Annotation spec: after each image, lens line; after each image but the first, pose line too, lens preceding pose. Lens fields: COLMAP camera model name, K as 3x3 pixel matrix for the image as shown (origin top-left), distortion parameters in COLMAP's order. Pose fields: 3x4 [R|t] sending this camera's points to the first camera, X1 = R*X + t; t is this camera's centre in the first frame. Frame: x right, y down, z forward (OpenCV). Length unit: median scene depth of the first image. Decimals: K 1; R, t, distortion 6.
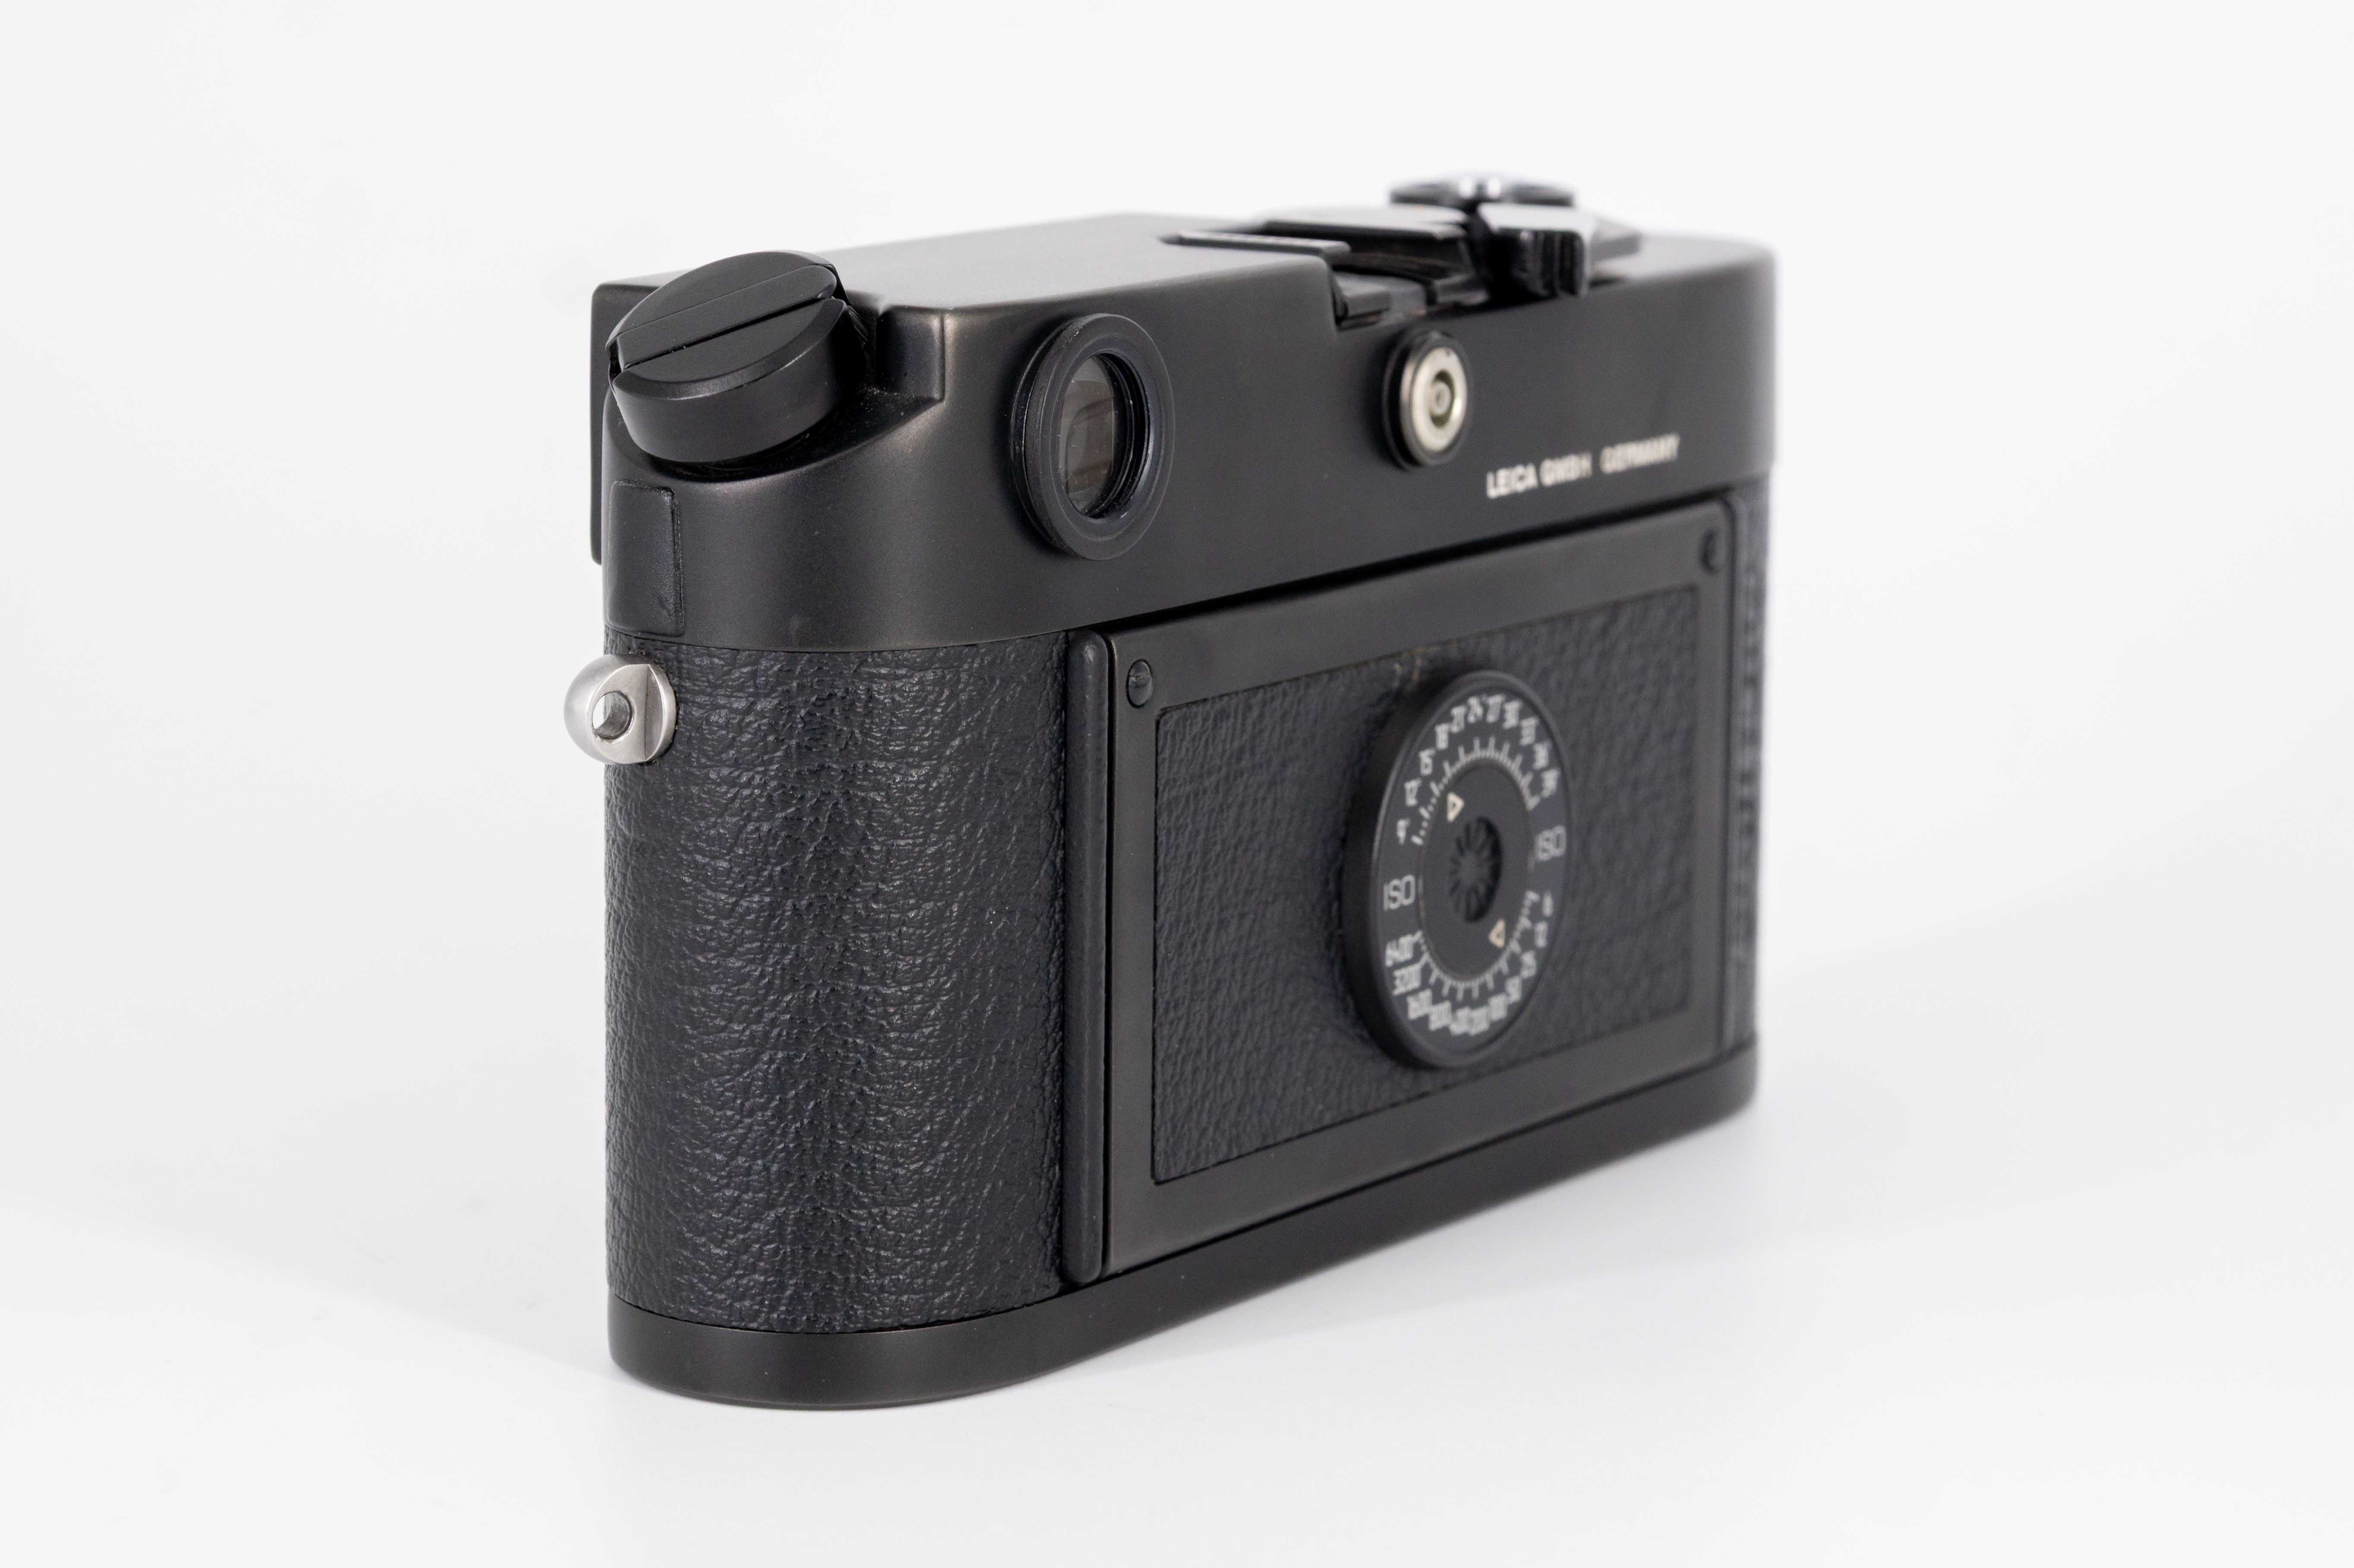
lens RADIAL K [[6918.8, 0, 1177.0], [0, 6918.8, 784.0], [0, 0, 1]] dist [-0.204567, -0.485901]
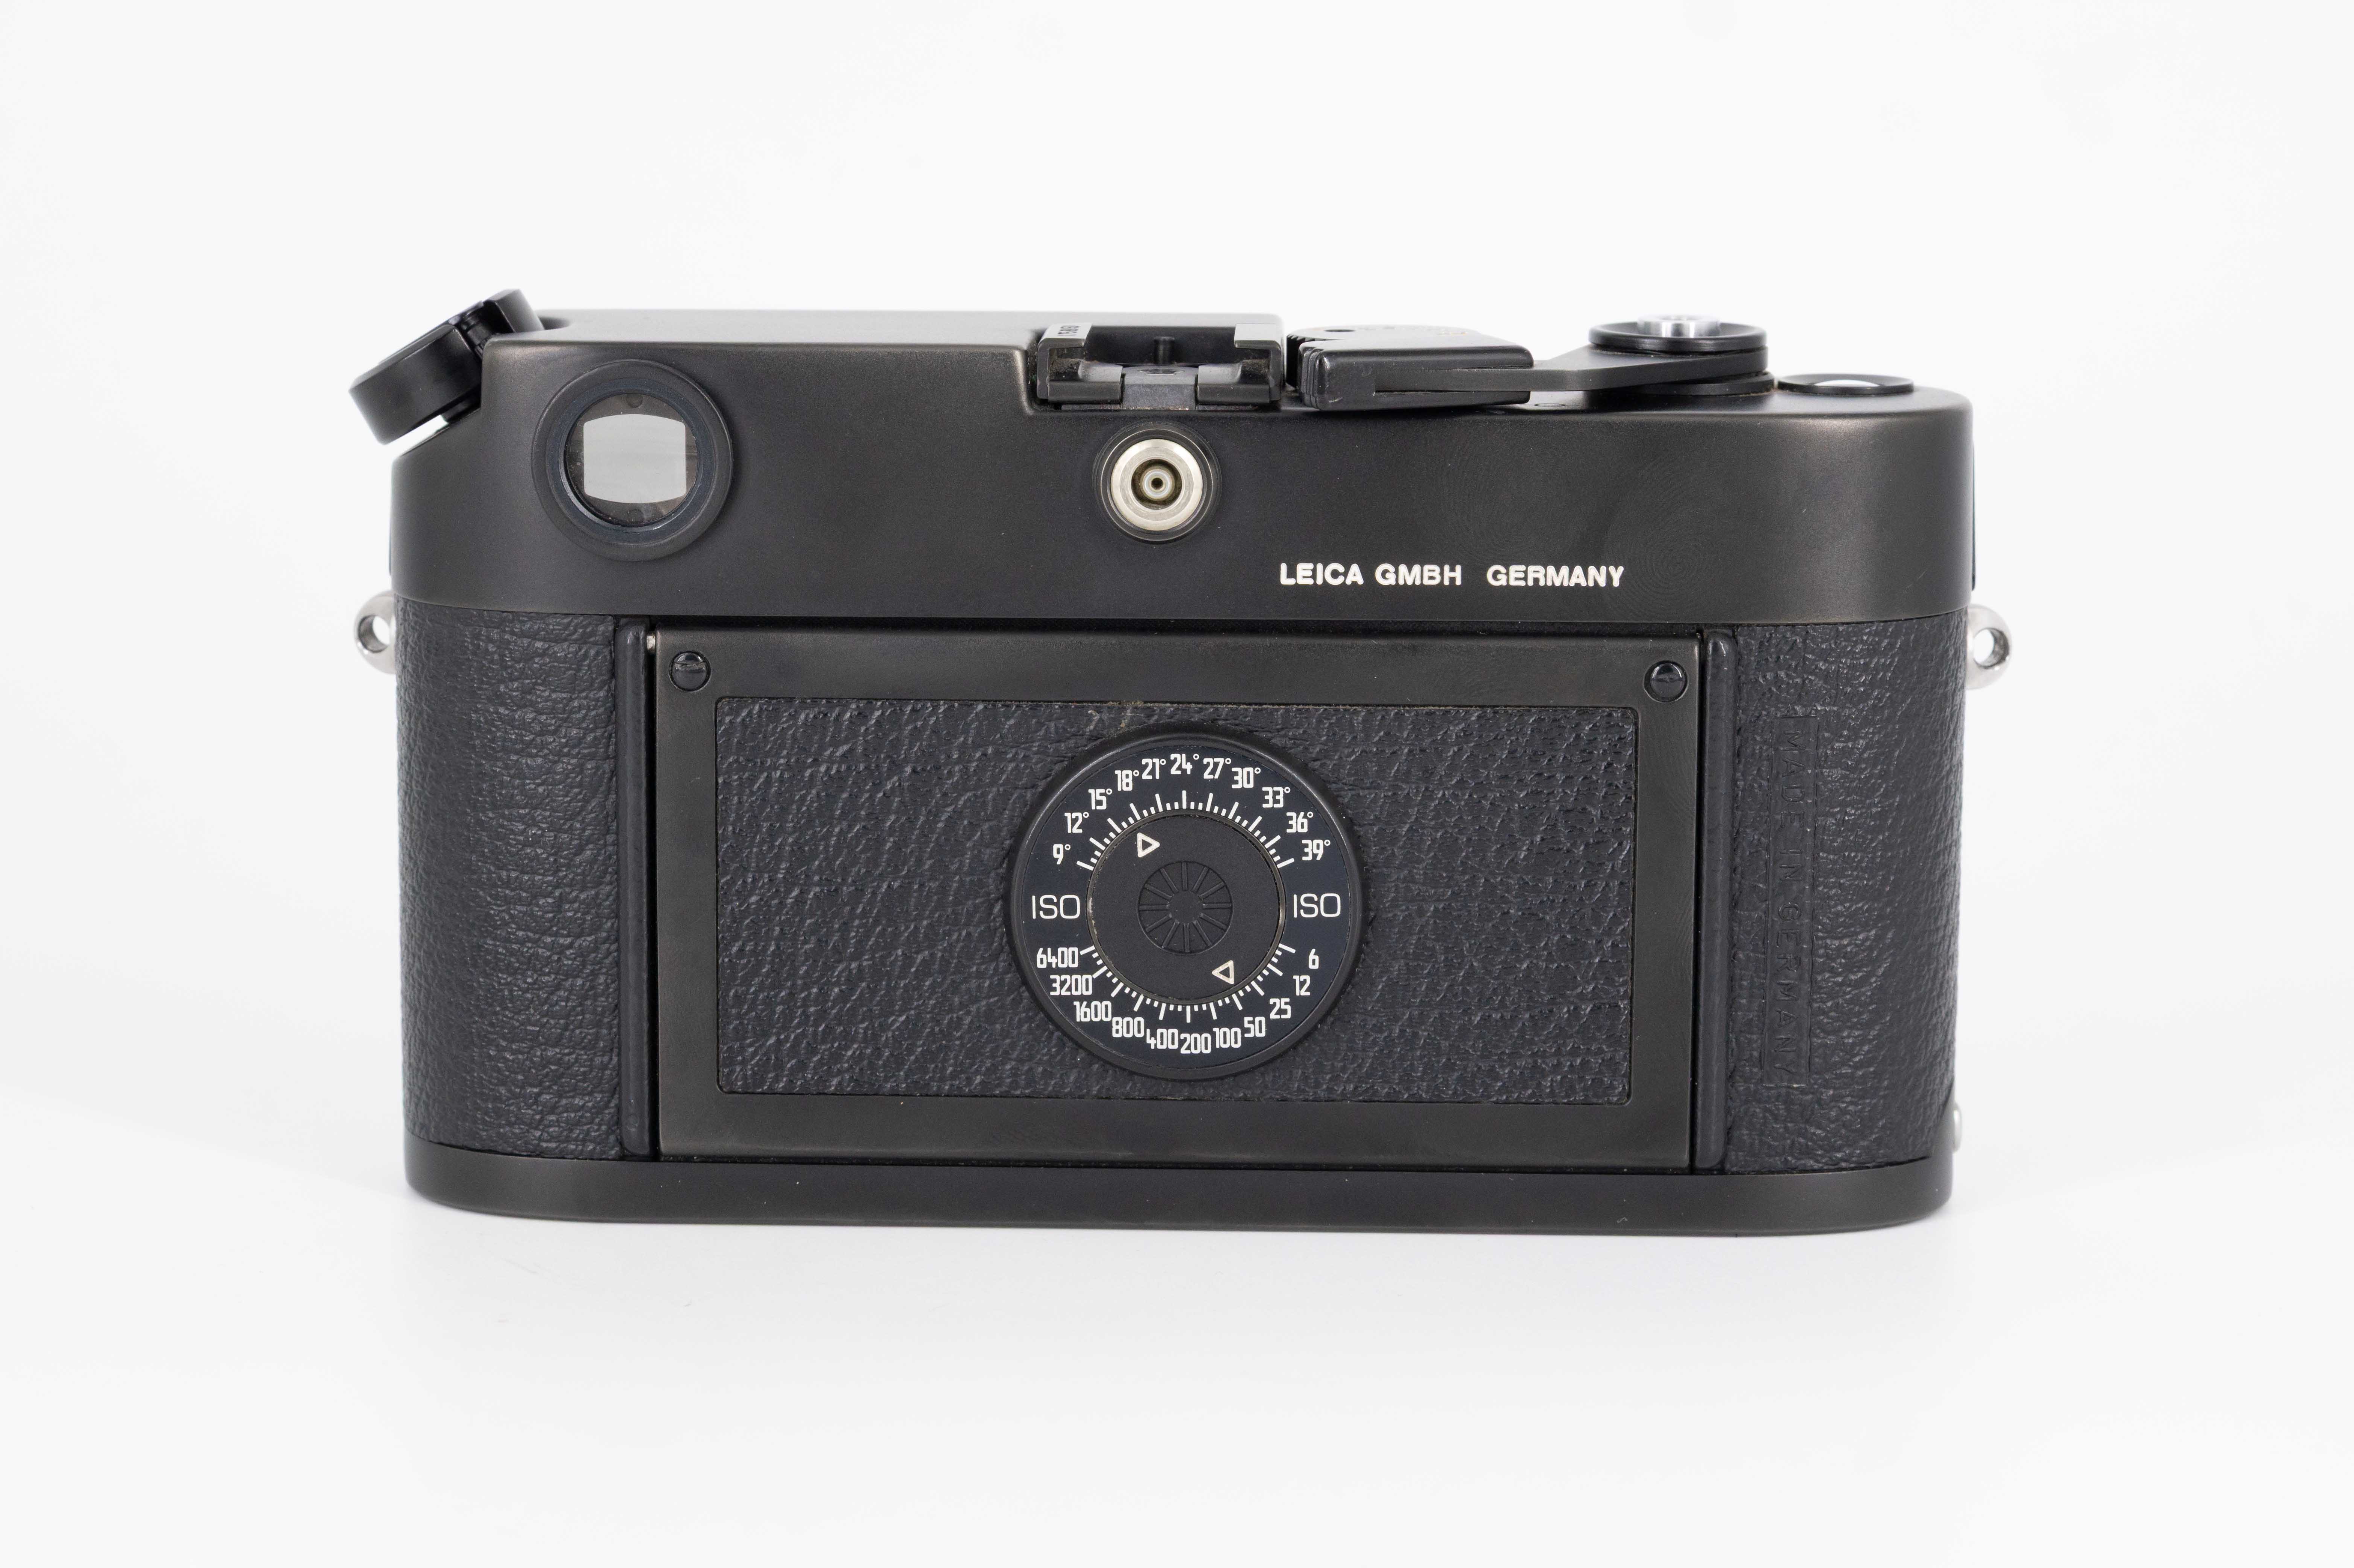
lens RADIAL K [[6919.1, 0, 1177.0], [0, 6919.1, 784.0], [0, 0, 1]] dist [-0.204567, -0.485901]
pose [[0.530719, 0.134551, -0.836799, 0.979864], [-0.149449, 0.986704, 0.063871, -0.078996], [0.834267, 0.091161, 0.543772, 0.384231]]
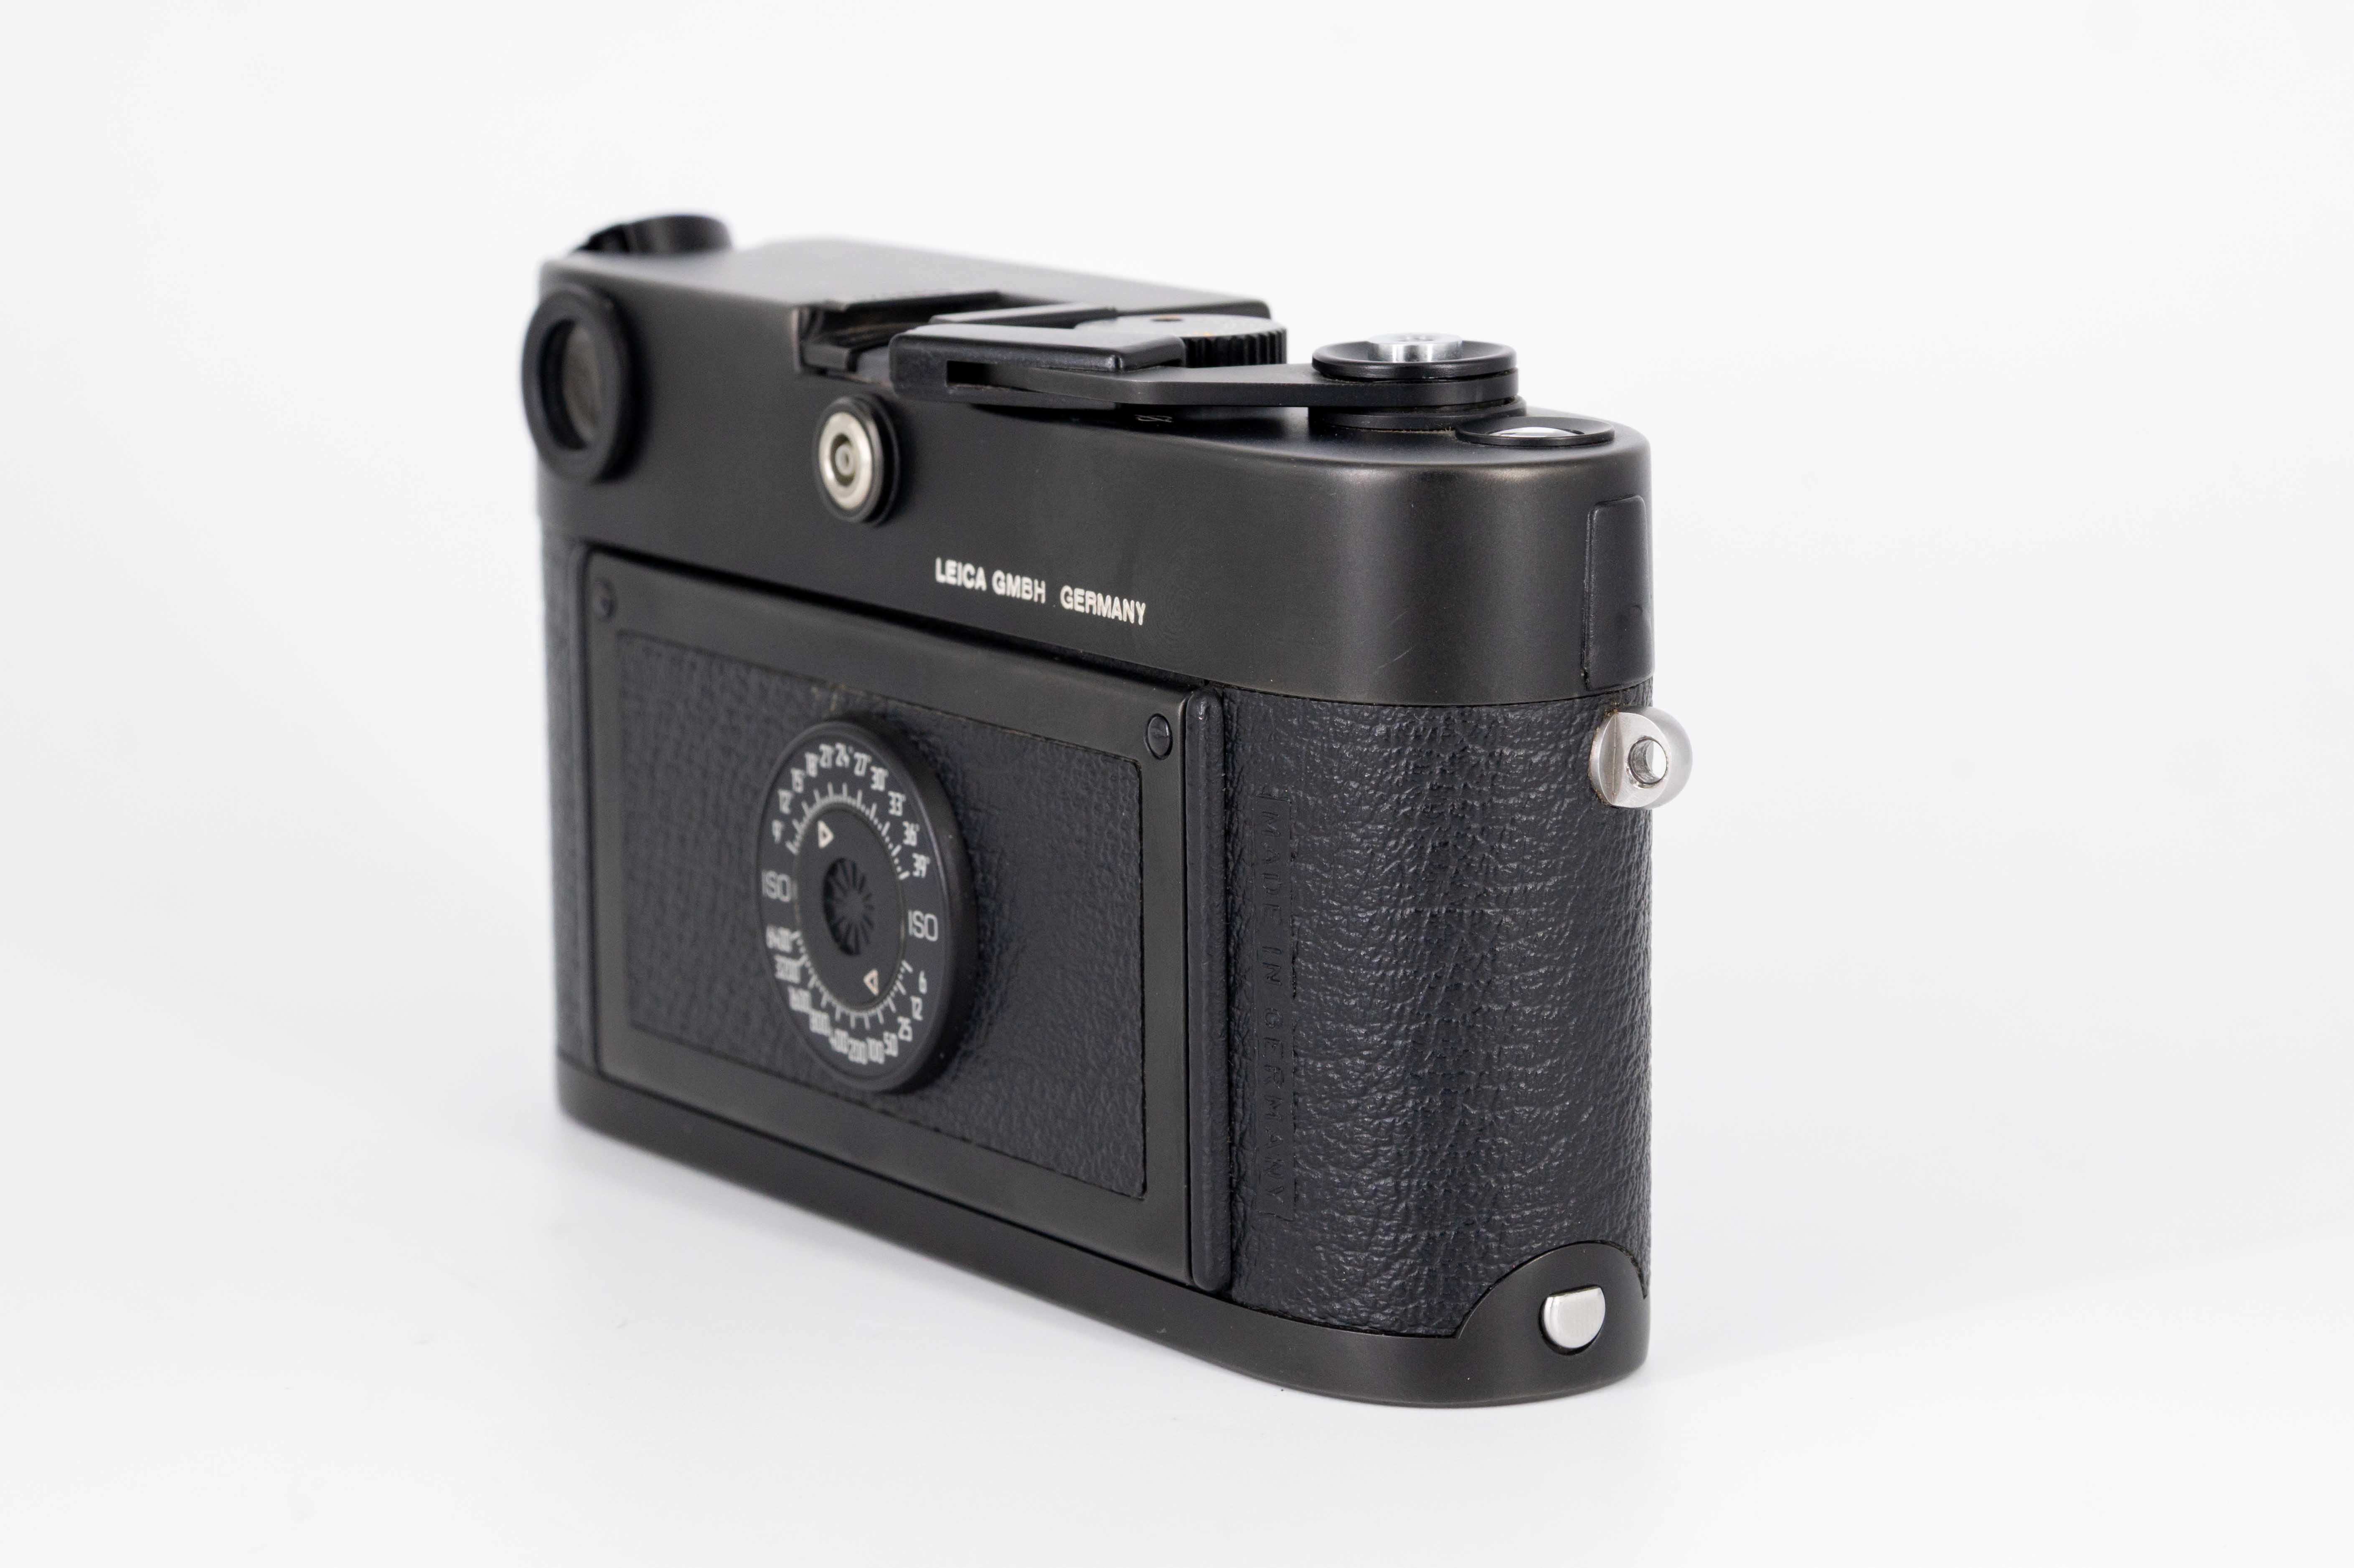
lens RADIAL K [[6919.3, 0, 1177.0], [0, 6919.3, 784.0], [0, 0, 1]] dist [-0.204567, -0.485901]
pose [[-0.369291, 0.167000, -0.914185, 0.996977], [-0.155155, 0.958834, 0.237833, -0.267535], [0.916270, 0.229670, -0.328178, 1.390611]]
